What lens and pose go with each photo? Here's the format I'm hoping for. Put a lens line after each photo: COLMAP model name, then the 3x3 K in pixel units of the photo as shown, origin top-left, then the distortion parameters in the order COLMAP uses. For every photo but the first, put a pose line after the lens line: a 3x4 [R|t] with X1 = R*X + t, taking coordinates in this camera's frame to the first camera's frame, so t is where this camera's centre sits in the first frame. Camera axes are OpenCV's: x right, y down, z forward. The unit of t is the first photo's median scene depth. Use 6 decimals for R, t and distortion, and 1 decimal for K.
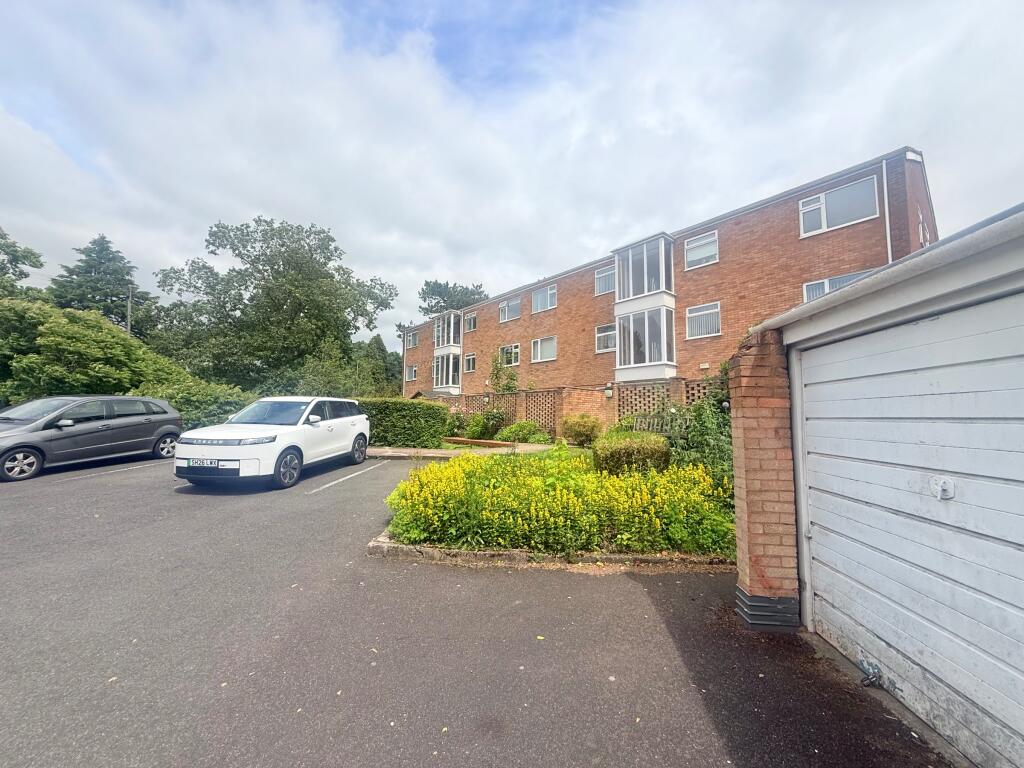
lens RADIAL K [[405.9, 0, 512.0], [0, 405.9, 384.0], [0, 0, 1]] dist [-0.000937, 0.000169]
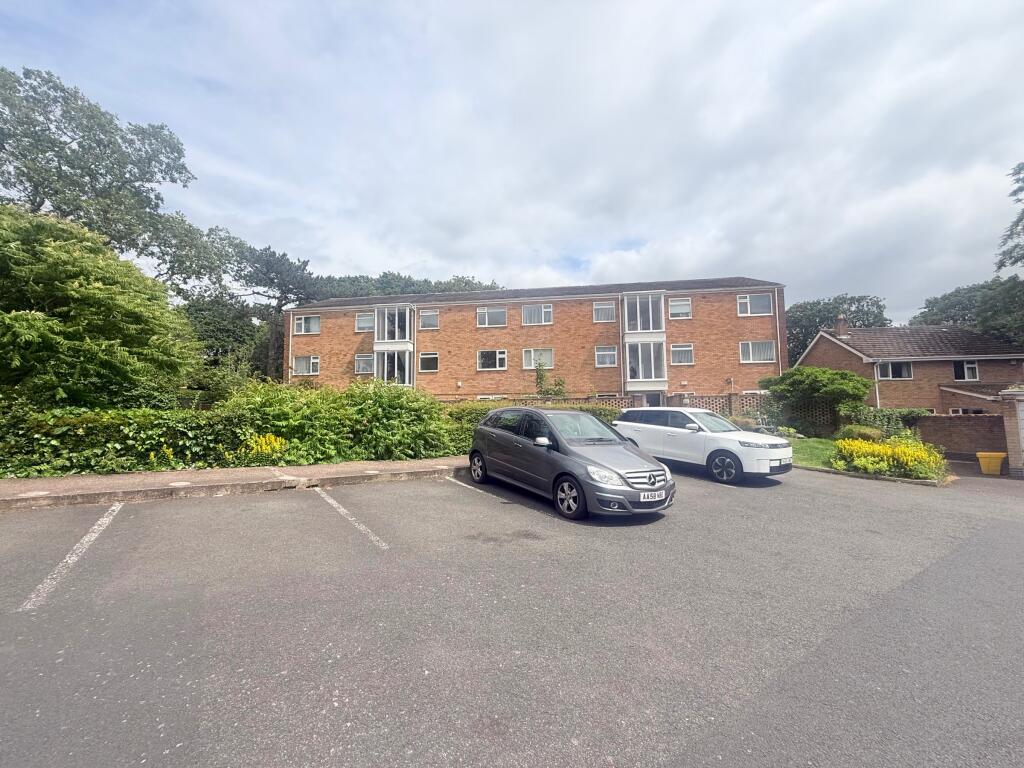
lens RADIAL K [[405.9, 0, 512.0], [0, 405.9, 384.0], [0, 0, 1]] dist [-0.000937, 0.000169]
pose [[0.740826, 0.026595, 0.671170, -0.856213], [-0.037802, 0.999283, 0.002129, -0.014304], [-0.670633, -0.026949, 0.741300, 0.221450]]
